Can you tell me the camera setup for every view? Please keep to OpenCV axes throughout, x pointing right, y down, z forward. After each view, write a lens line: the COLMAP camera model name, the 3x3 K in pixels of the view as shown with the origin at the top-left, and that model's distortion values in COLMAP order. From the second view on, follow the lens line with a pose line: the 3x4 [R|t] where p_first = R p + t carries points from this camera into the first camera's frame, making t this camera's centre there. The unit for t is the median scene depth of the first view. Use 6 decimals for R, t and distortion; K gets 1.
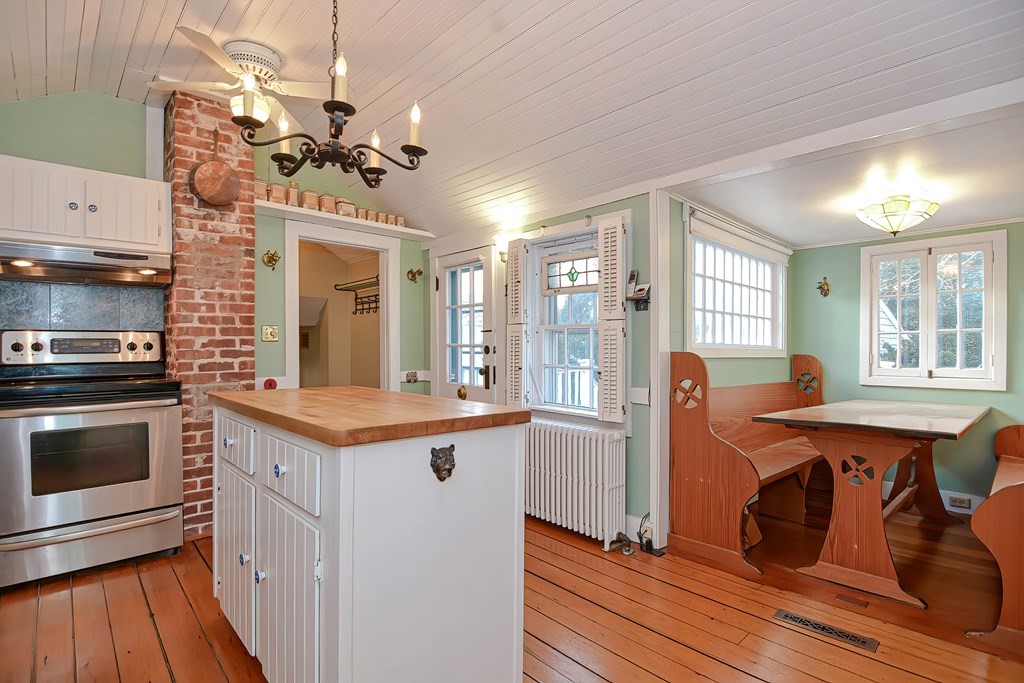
lens RADIAL K [[498.3, 0, 513.4], [0, 498.3, 342.9], [0, 0, 1]] dist [-0.007748, -0.006159]
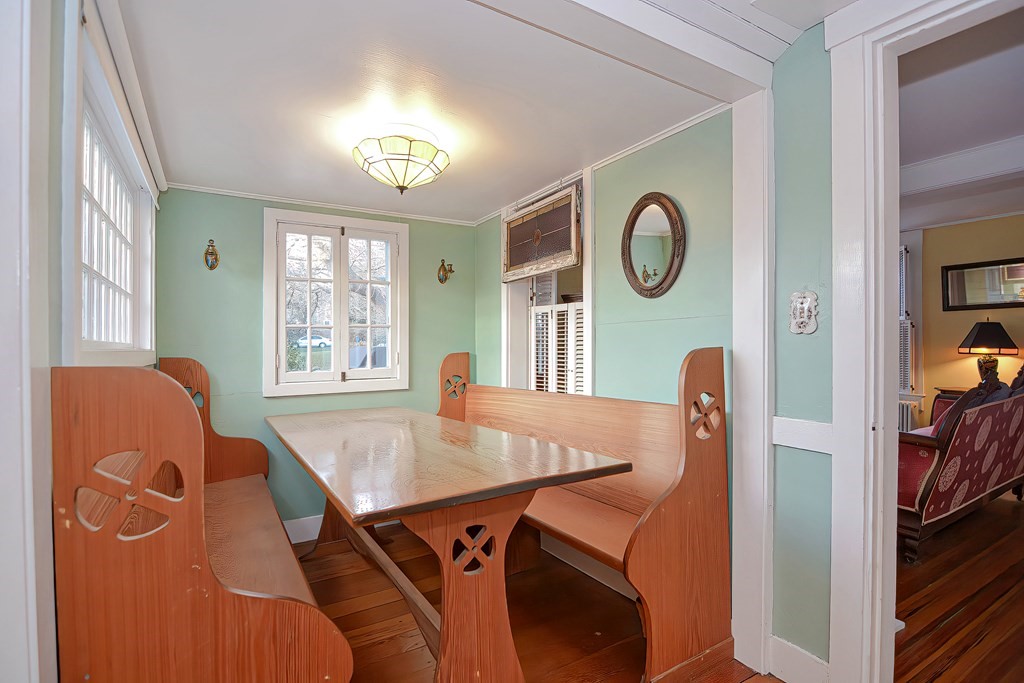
lens RADIAL K [[498.3, 0, 515.6], [0, 498.3, 341.0], [0, 0, 1]] dist [-0.007748, -0.006159]
pose [[0.199640, 0.000312, 0.979869, 0.051357], [-0.004230, 0.999991, 0.000544, 0.000604], [-0.979860, -0.004253, 0.199640, 0.405170]]
